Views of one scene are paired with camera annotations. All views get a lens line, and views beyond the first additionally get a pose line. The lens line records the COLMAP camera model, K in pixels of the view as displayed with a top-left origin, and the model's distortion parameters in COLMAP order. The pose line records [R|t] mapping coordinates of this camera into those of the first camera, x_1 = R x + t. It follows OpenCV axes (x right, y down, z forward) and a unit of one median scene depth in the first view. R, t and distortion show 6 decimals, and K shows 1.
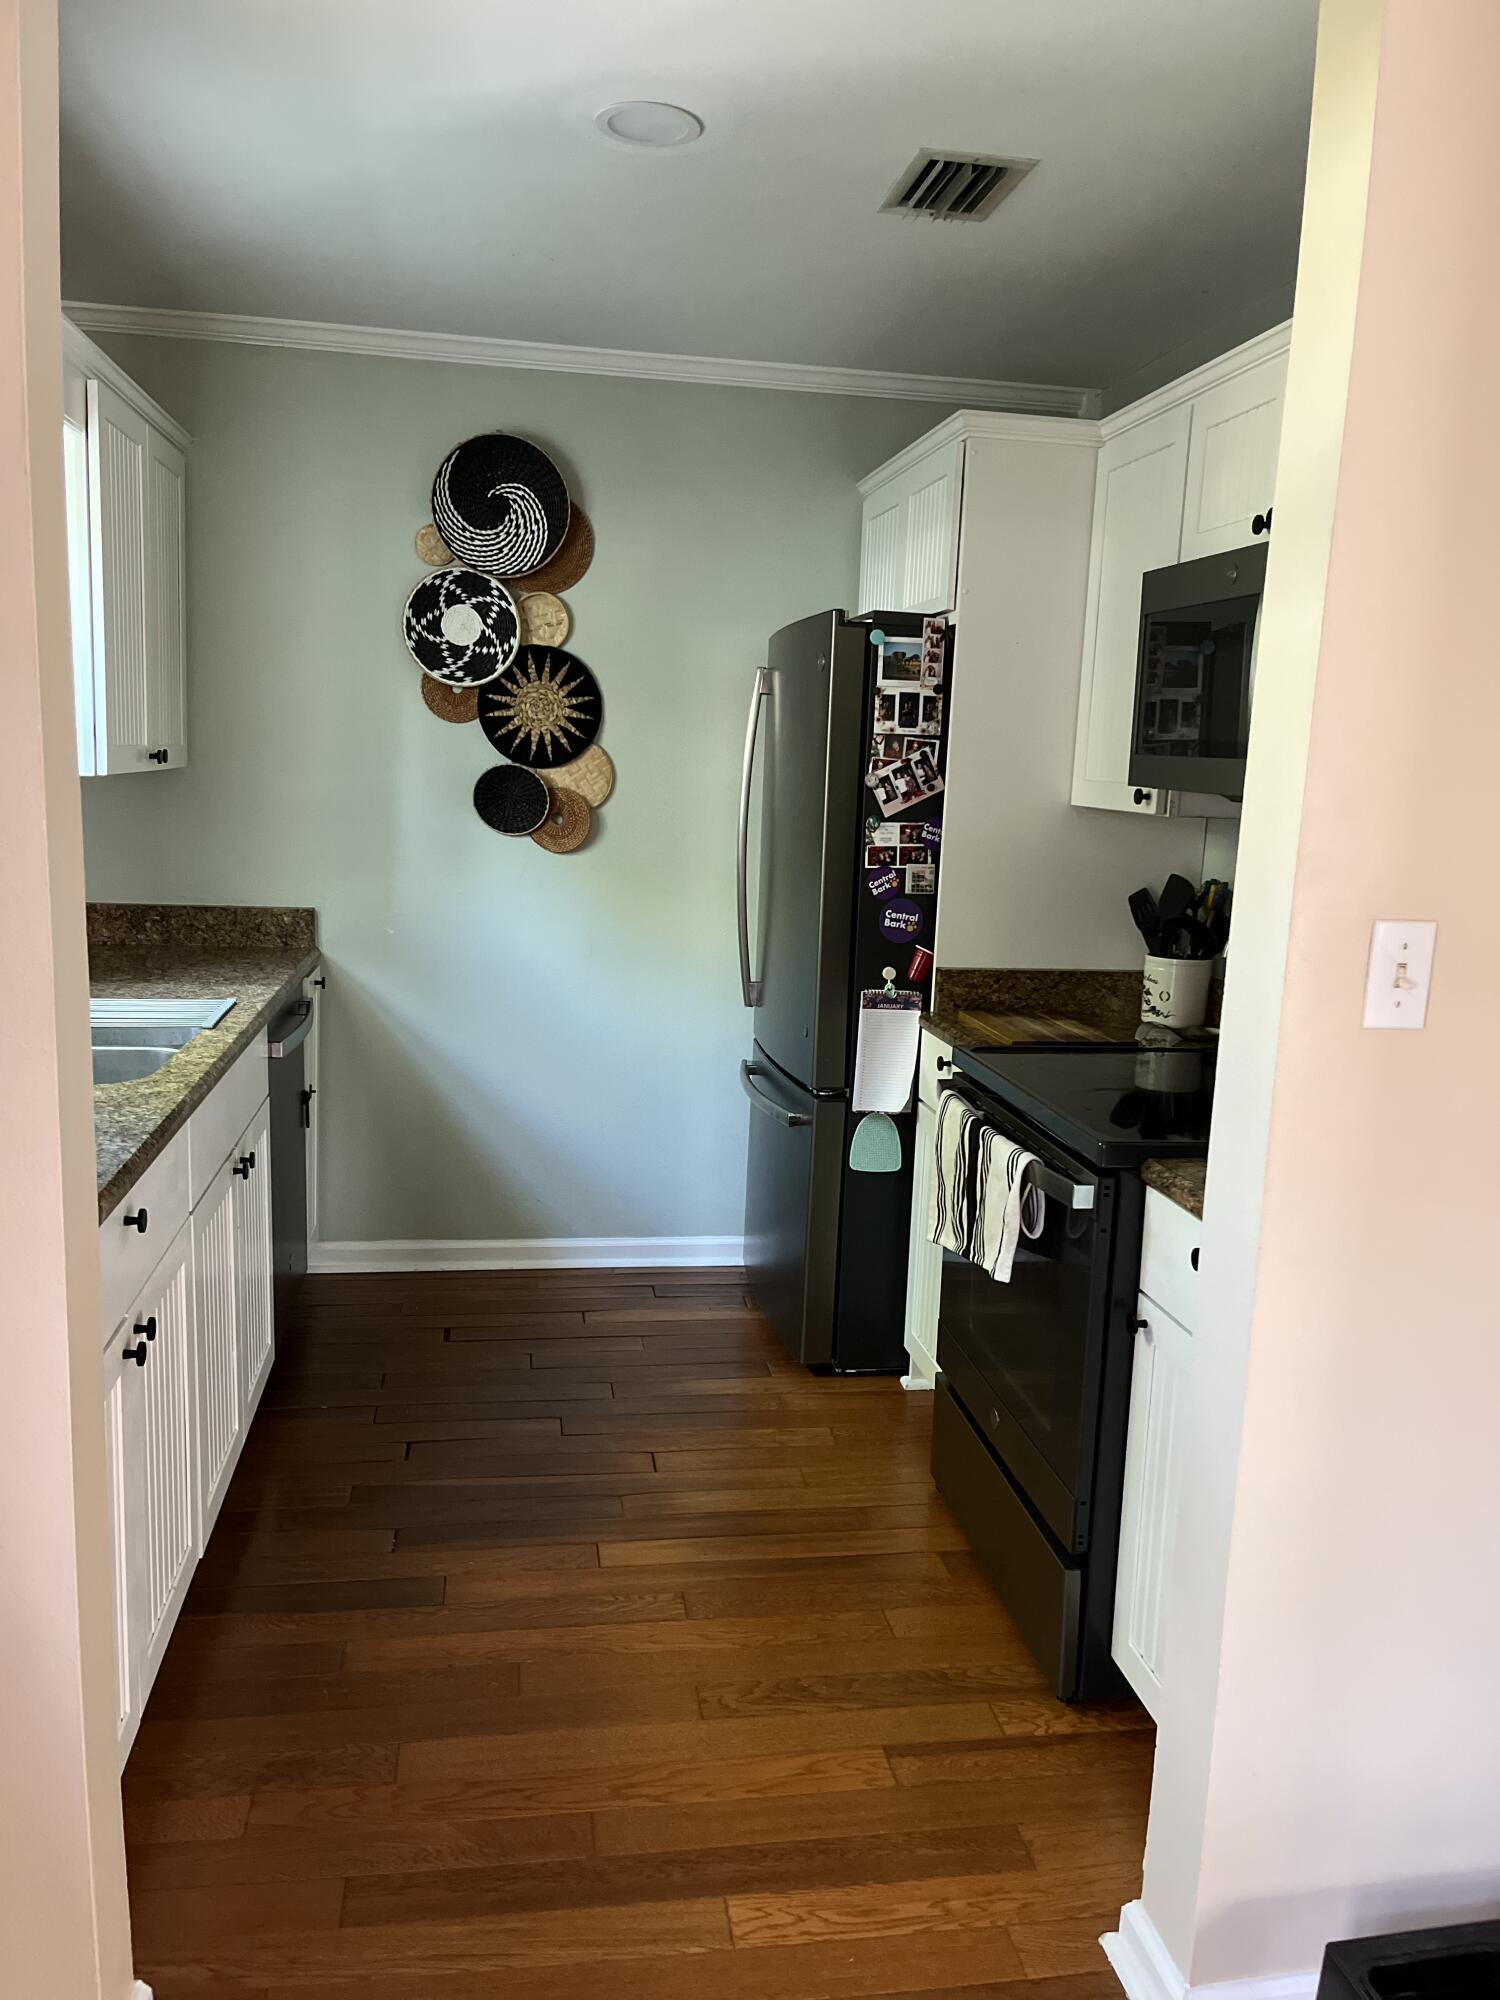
lens RADIAL K [[1509.8, 0, 751.9], [0, 1509.8, 1011.7], [0, 0, 1]] dist [0.065869, -0.091964]
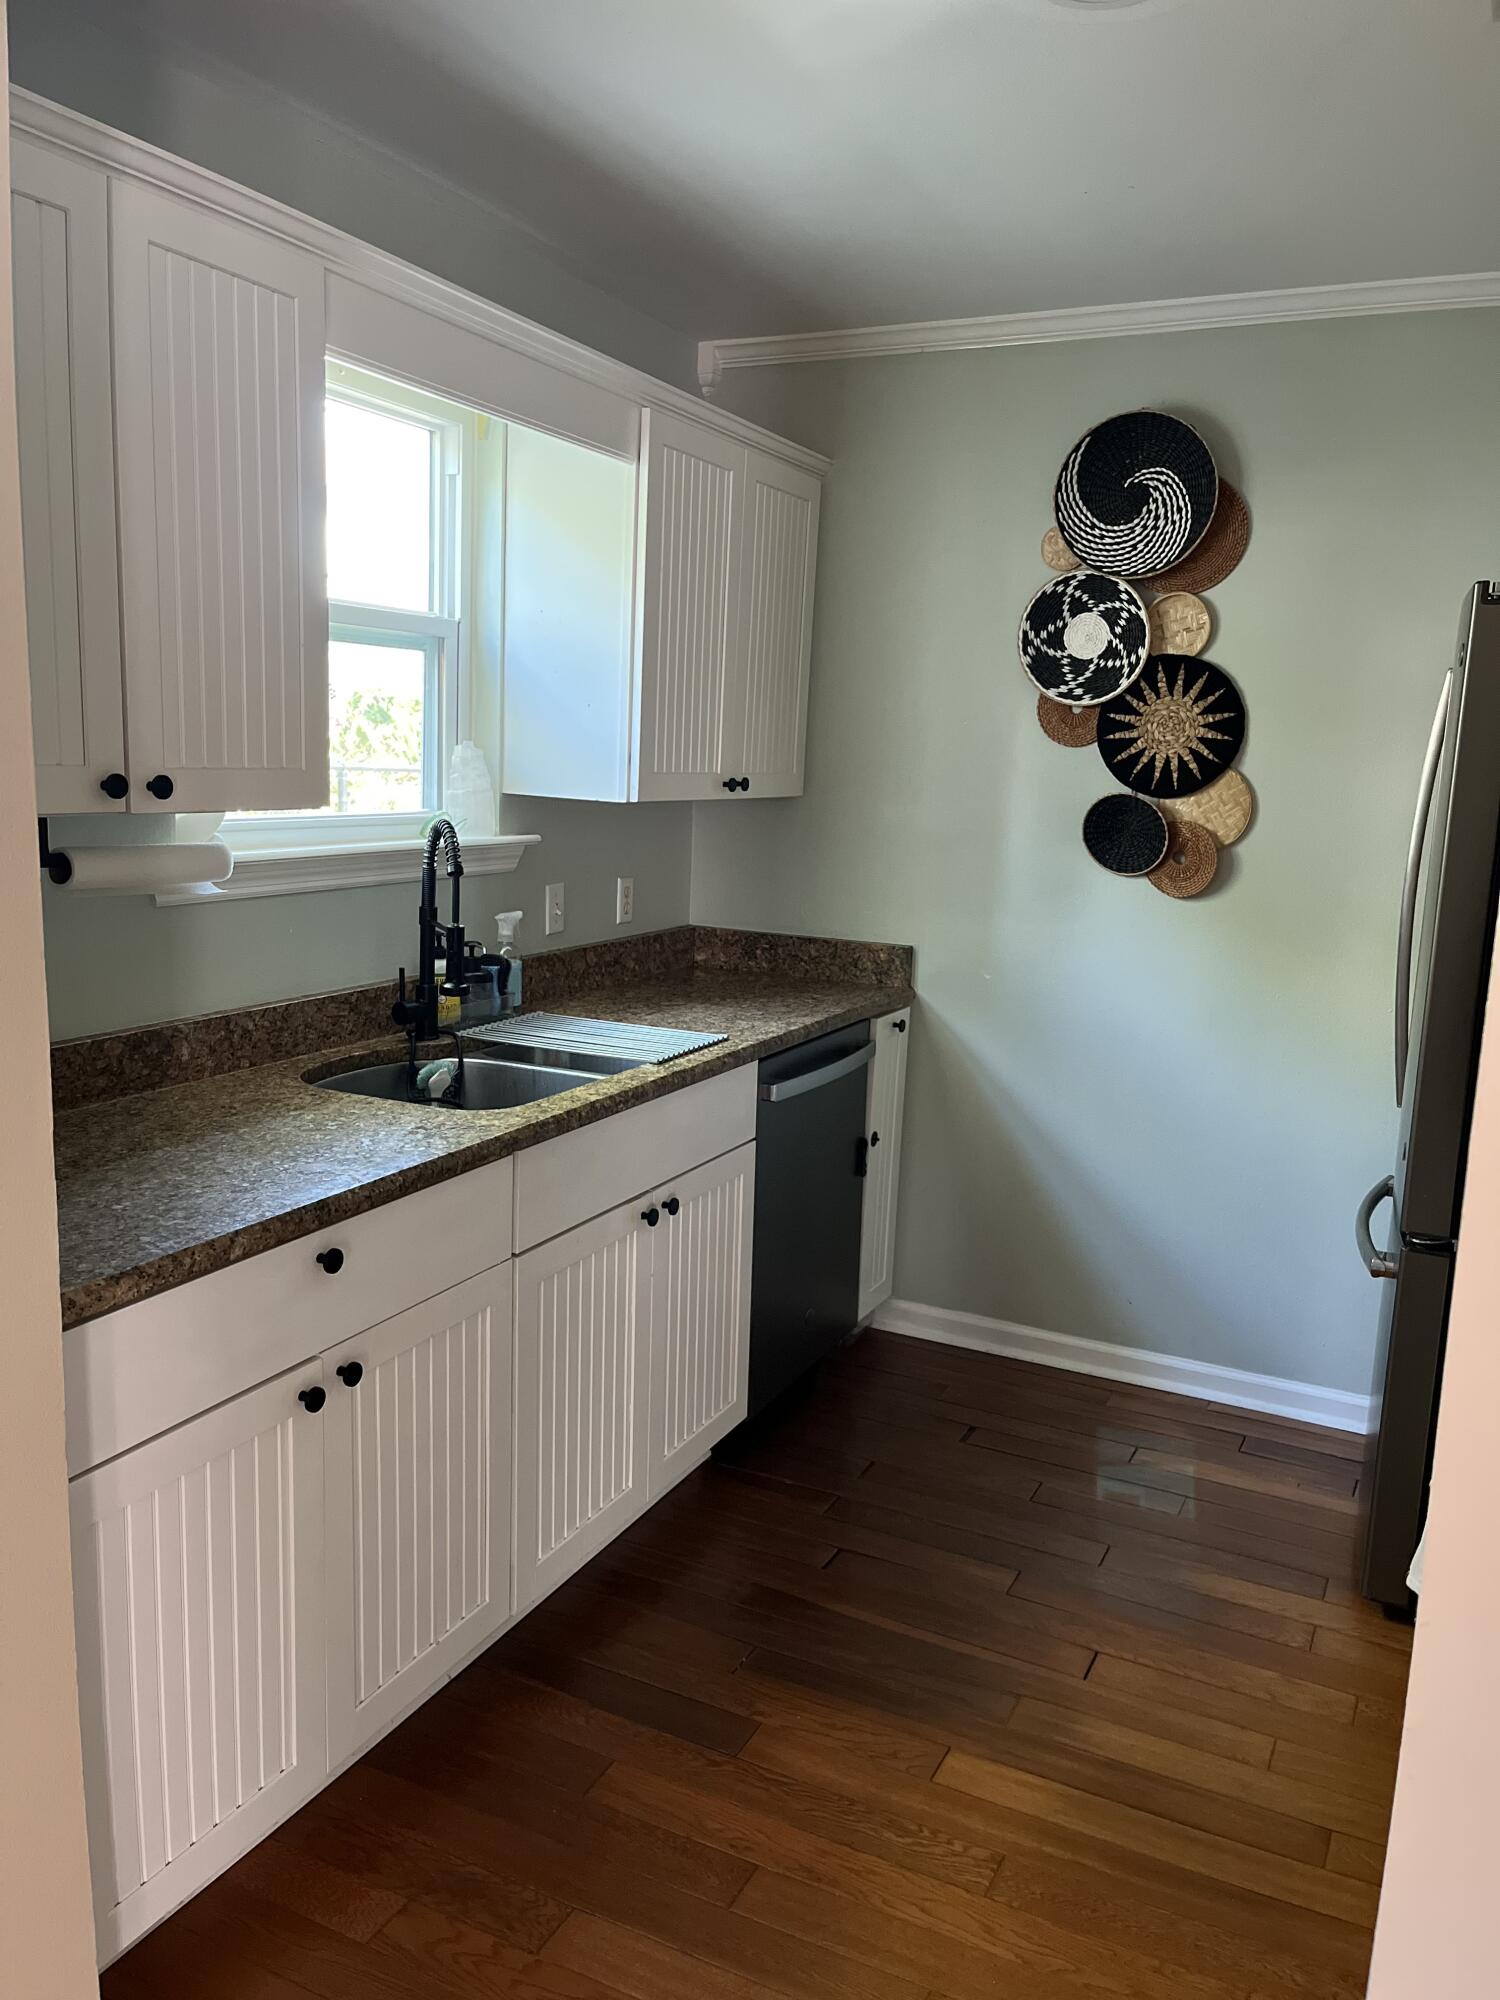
lens RADIAL K [[1509.3, 0, 759.6], [0, 1509.3, 1013.4], [0, 0, 1]] dist [0.051829, -0.072023]
pose [[0.819191, 0.090244, -0.566376, 0.173183], [-0.102358, 0.994693, 0.010441, -0.027453], [0.564313, 0.049420, 0.824081, 0.182995]]
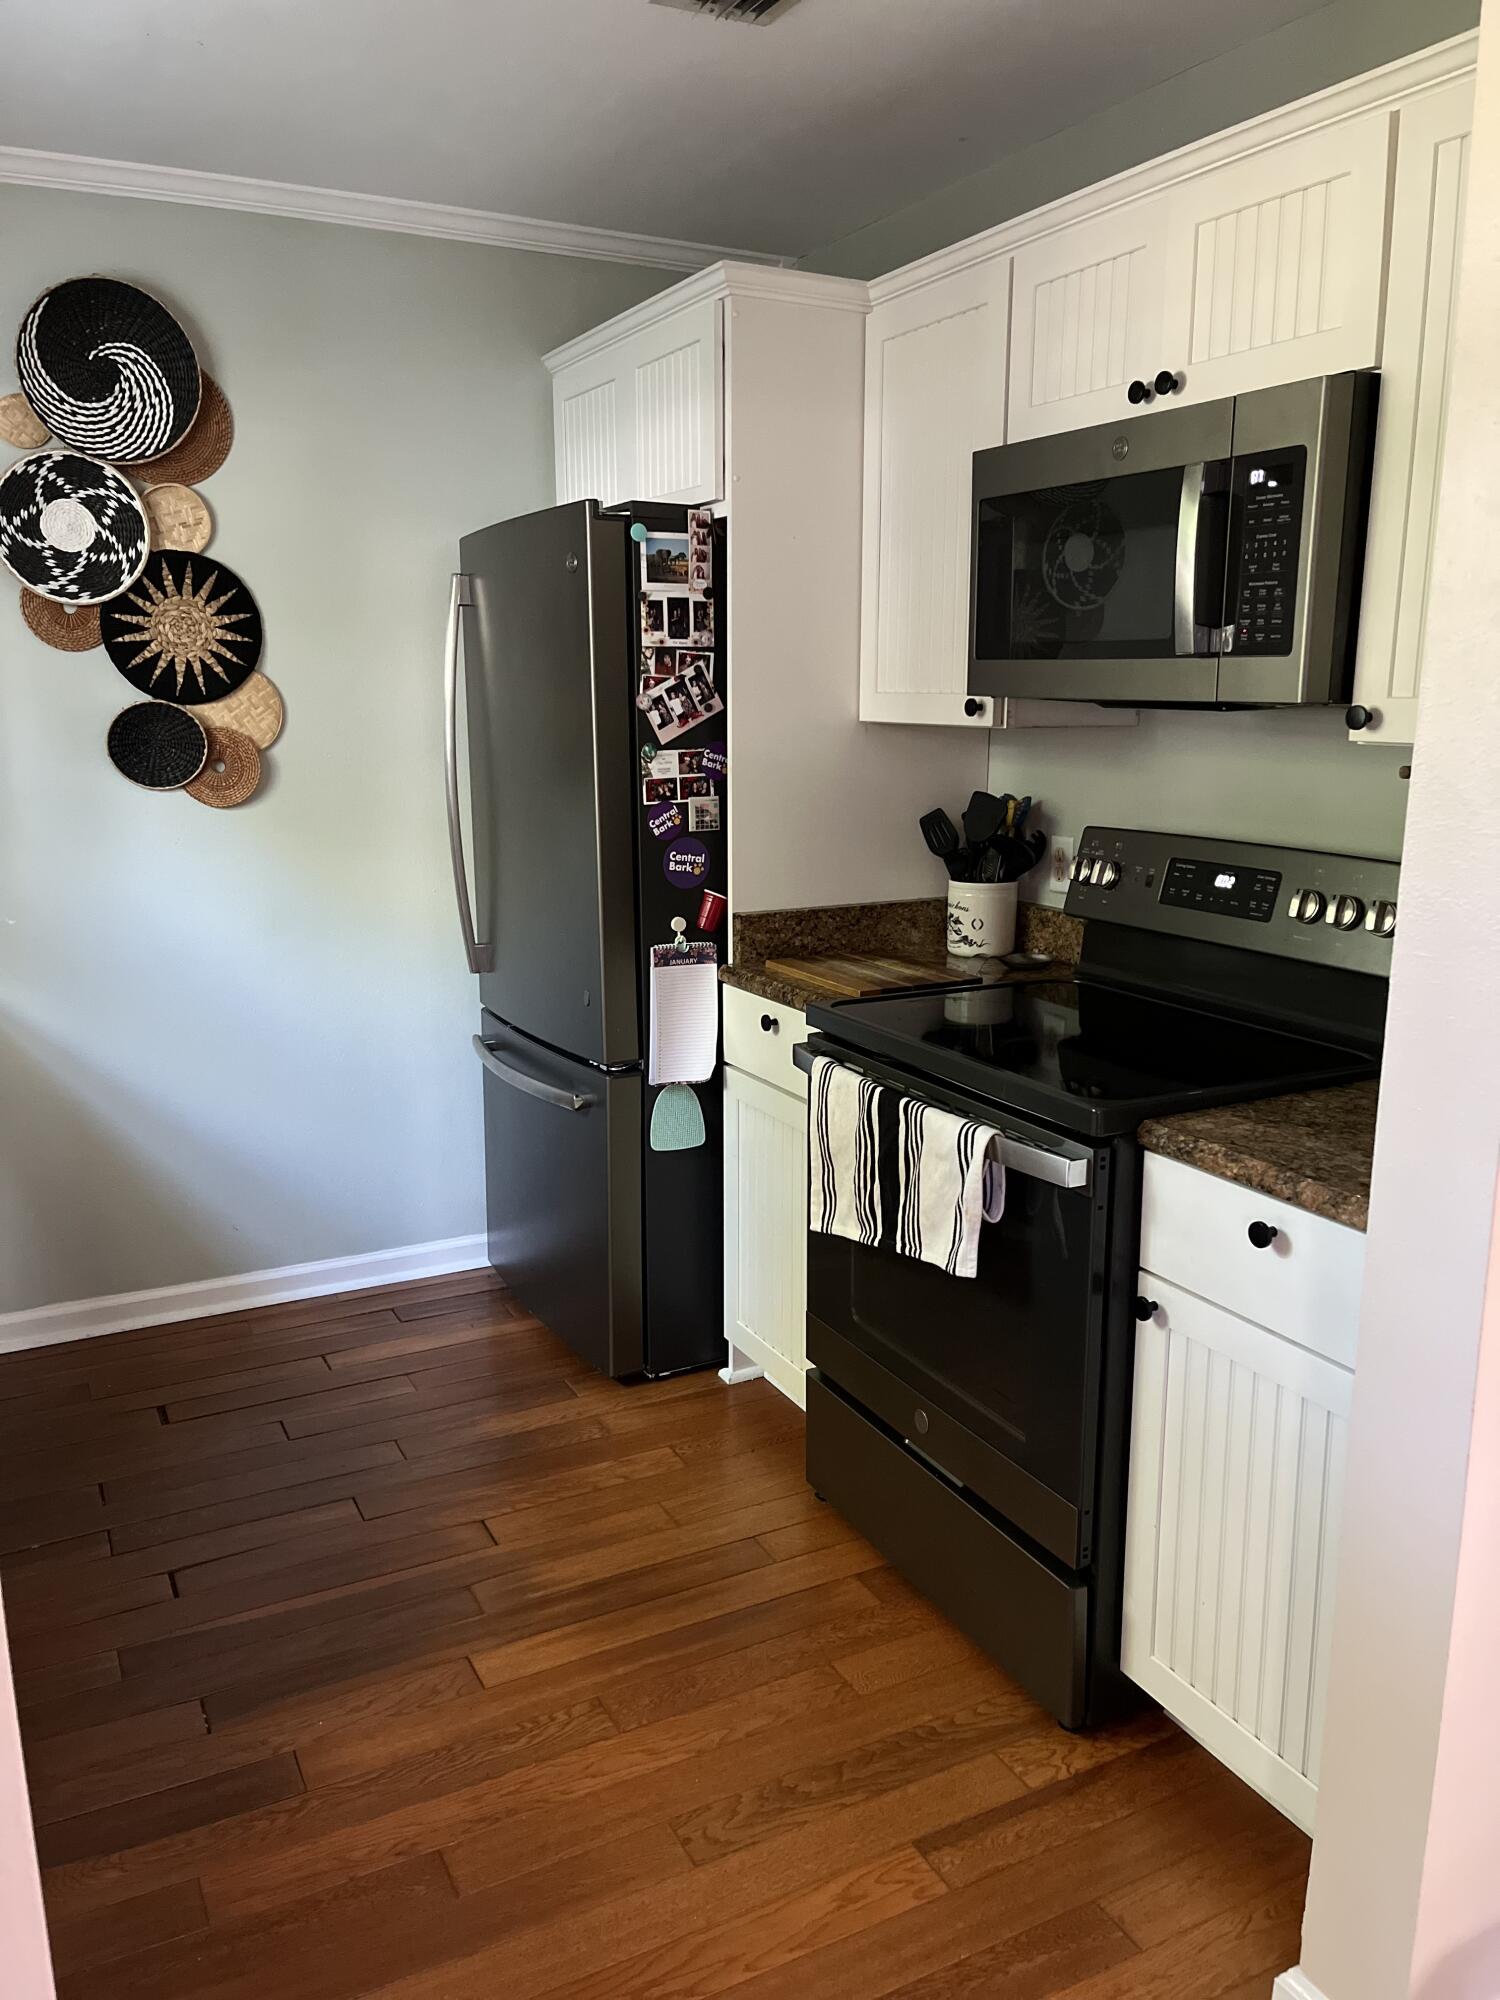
lens RADIAL K [[1509.2, 0, 753.9], [0, 1509.2, 1014.1], [0, 0, 1]] dist [0.025836, -0.004122]
pose [[0.948780, -0.104461, 0.298169, -0.117294], [0.088961, 0.993903, 0.065130, -0.023465], [-0.303155, -0.035268, 0.952288, 0.136656]]
